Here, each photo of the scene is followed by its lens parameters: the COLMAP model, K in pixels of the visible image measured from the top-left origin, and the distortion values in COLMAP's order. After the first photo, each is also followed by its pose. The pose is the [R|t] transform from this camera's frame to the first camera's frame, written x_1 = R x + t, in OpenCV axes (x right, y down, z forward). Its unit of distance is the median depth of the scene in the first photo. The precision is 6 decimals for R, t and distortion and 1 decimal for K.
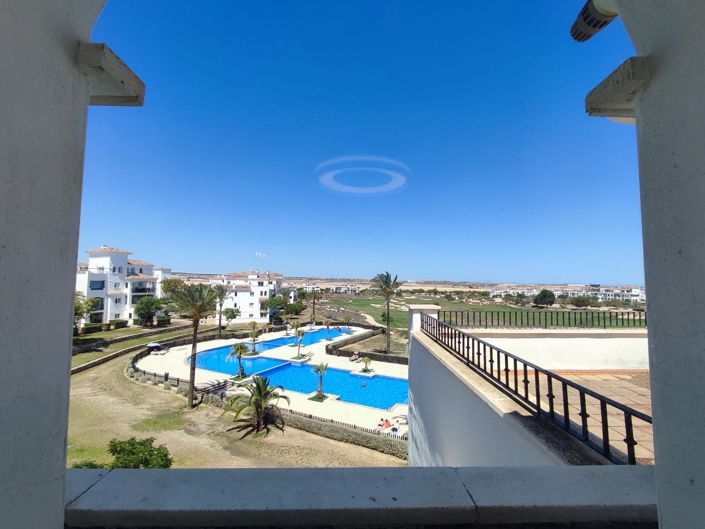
lens RADIAL K [[322.8, 0, 367.2], [0, 322.8, 270.6], [0, 0, 1]] dist [-0.006877, -0.001039]
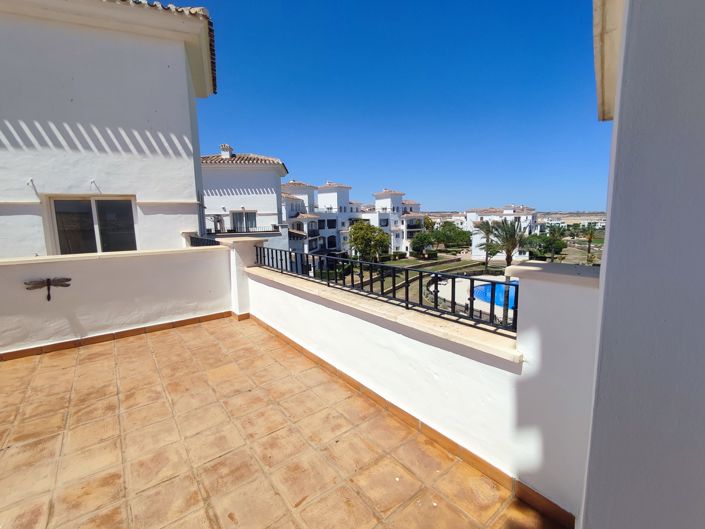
lens RADIAL K [[322.8, 0, 357.4], [0, 322.8, 259.8], [0, 0, 1]] dist [-0.006877, -0.001039]
pose [[0.782260, 0.057062, -0.620333, -0.151424], [0.043814, 0.988290, 0.146160, 0.001547], [0.621409, -0.141515, 0.770600, -0.019526]]
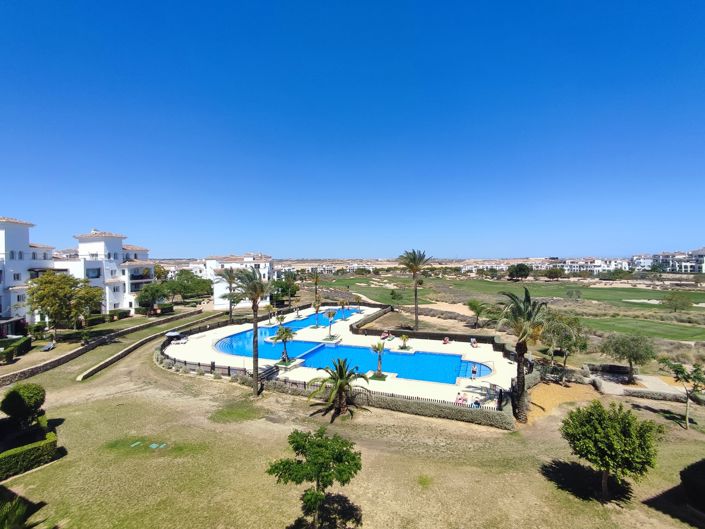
lens RADIAL K [[322.8, 0, 356.4], [0, 322.8, 261.1], [0, 0, 1]] dist [-0.006877, -0.001039]
pose [[0.995384, -0.031709, 0.090586, -0.167743], [0.028624, 0.998972, 0.035151, 0.000177], [-0.091608, -0.032396, 0.995268, 0.014659]]
